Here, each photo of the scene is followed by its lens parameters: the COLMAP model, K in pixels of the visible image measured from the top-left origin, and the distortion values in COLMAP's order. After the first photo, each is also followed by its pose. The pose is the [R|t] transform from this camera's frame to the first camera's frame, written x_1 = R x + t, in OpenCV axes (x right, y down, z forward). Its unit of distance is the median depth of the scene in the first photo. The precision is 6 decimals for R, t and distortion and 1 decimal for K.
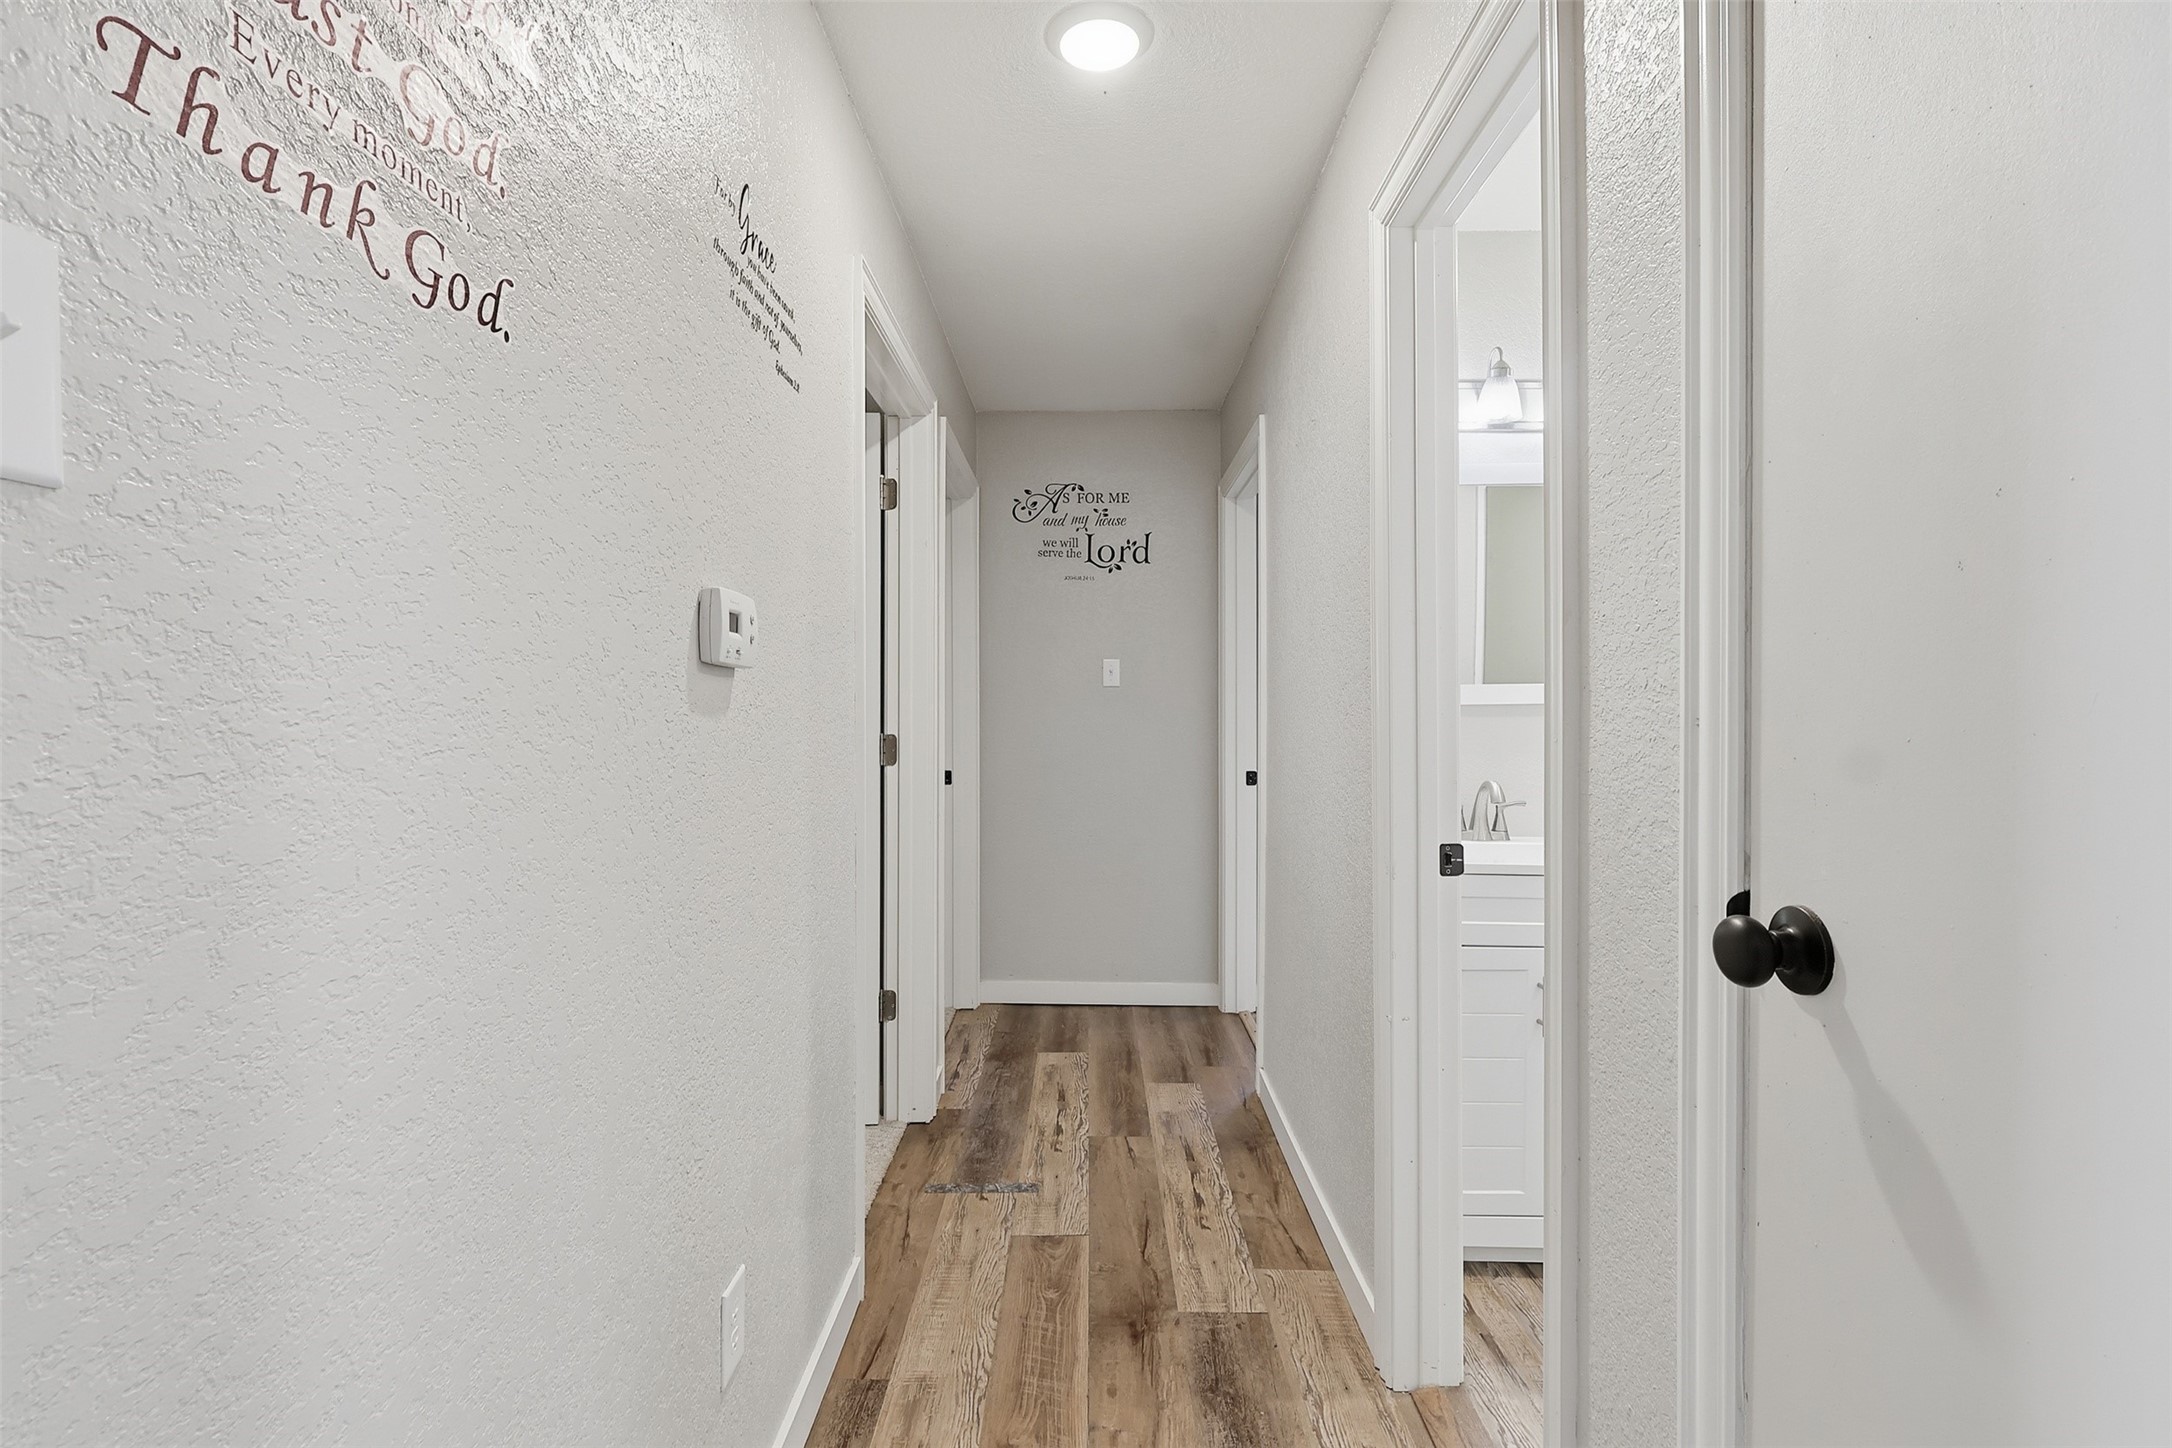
lens RADIAL K [[1009.3, 0, 1081.7], [0, 1009.3, 717.0], [0, 0, 1]] dist [0.000269, 0.000608]
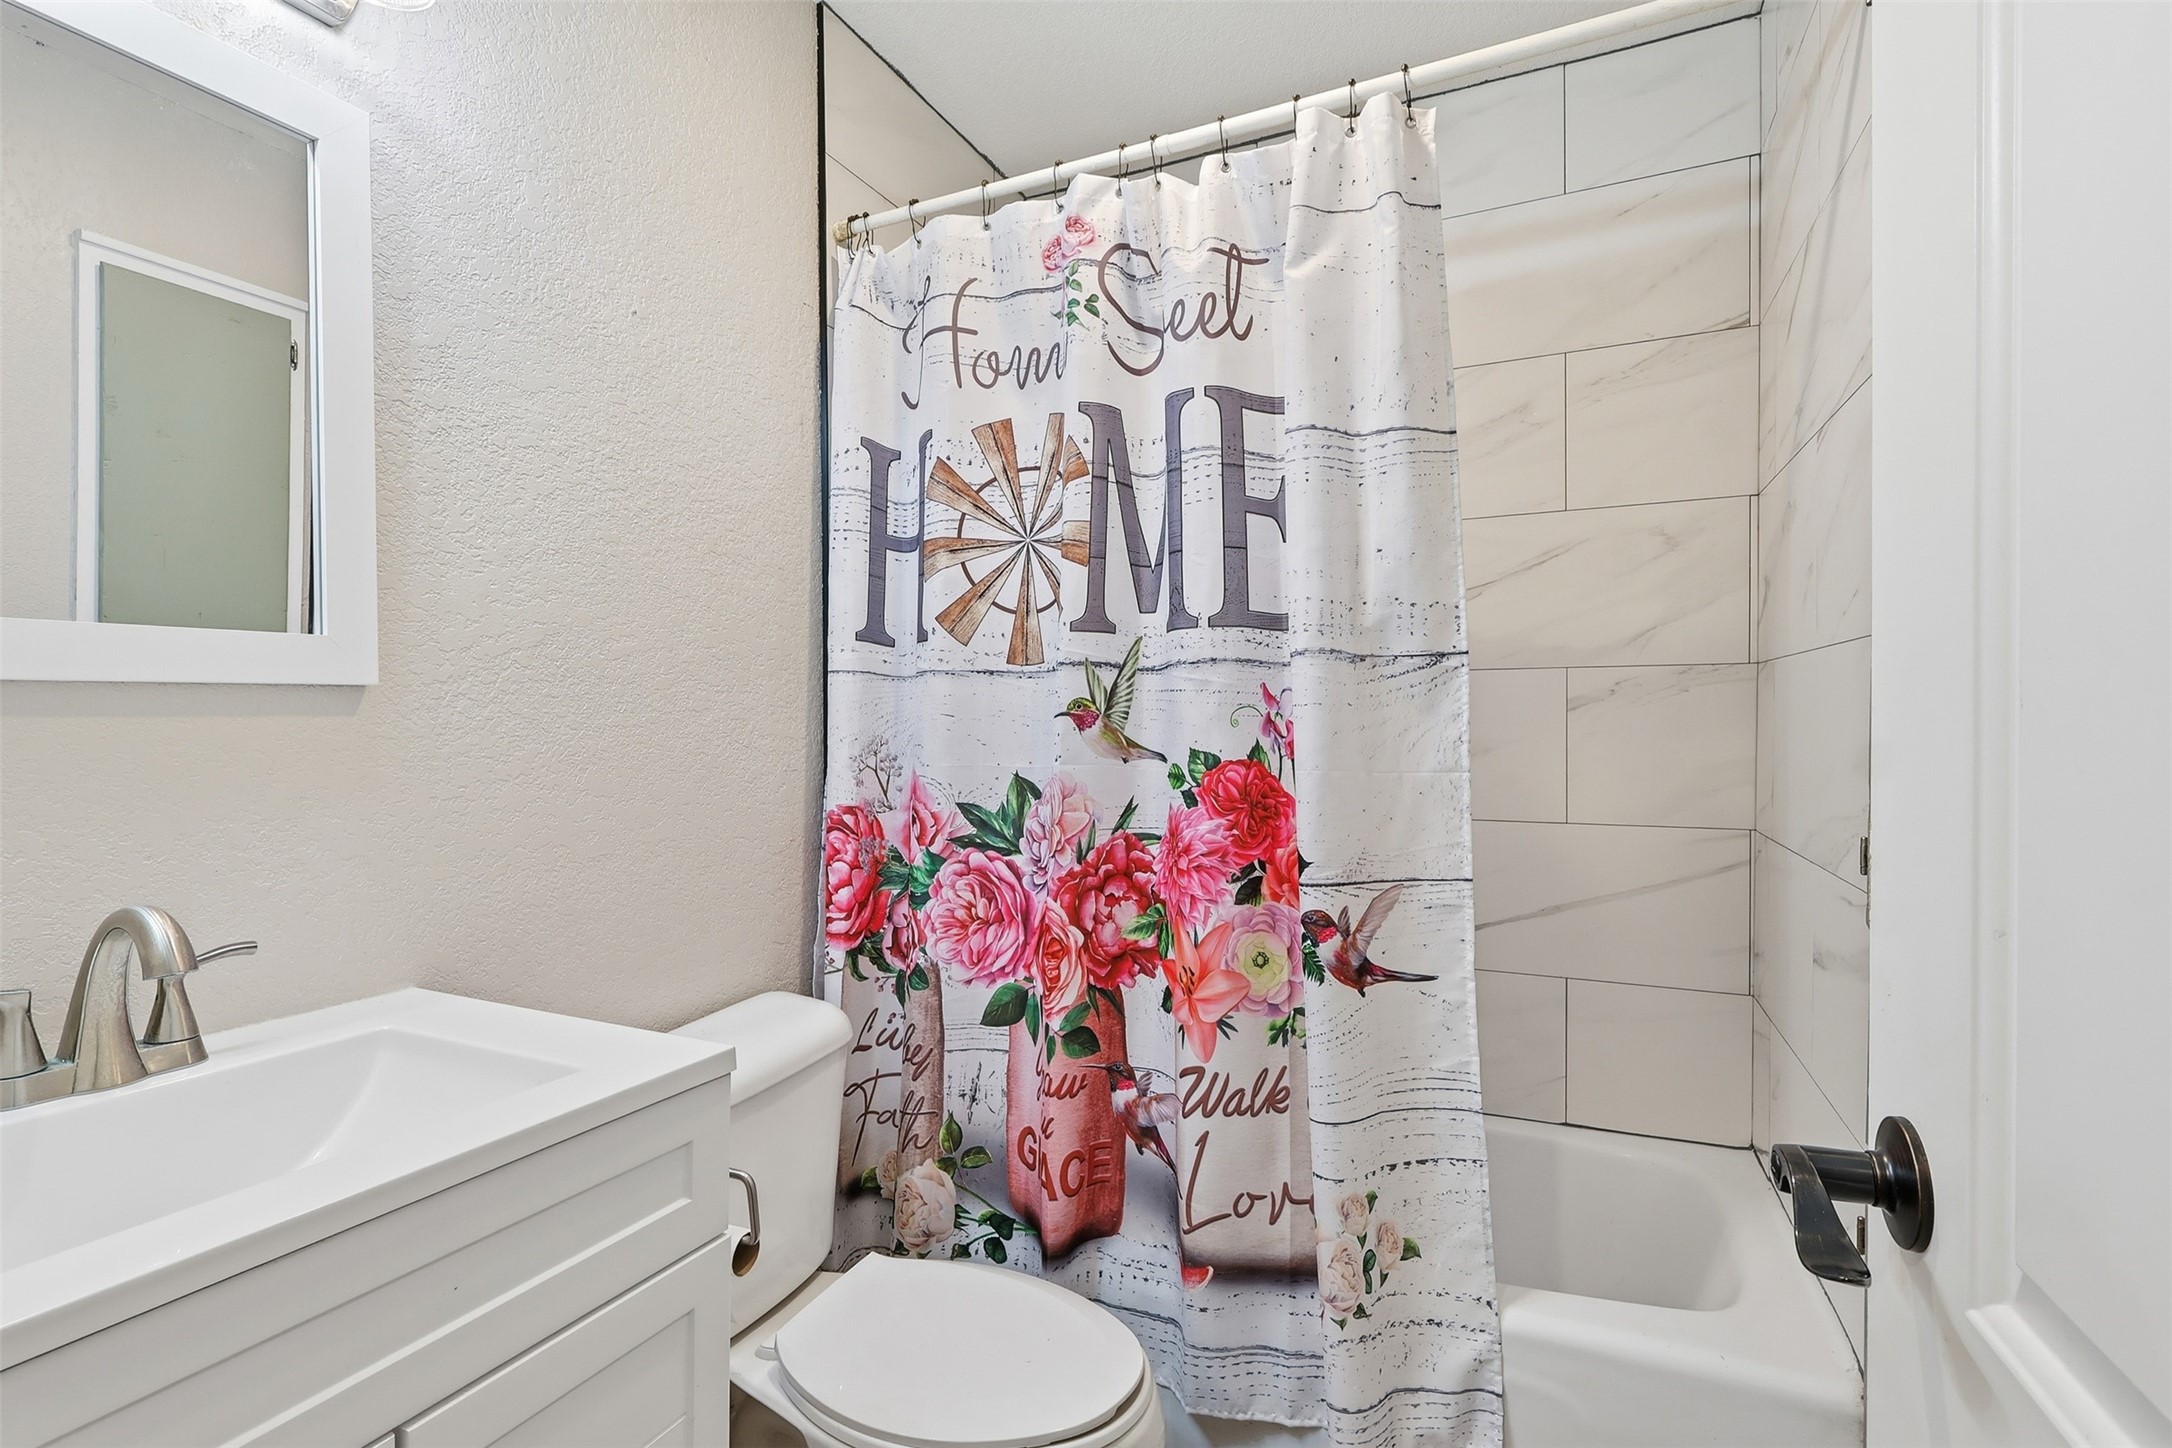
lens RADIAL K [[1009.3, 0, 1086.6], [0, 1009.3, 721.3], [0, 0, 1]] dist [0.000269, 0.000608]
pose [[0.412295, -0.004756, 0.911038, 0.223812], [0.004918, 0.999983, 0.002995, 0.000246], [-0.911037, 0.003246, 0.412312, 0.561303]]
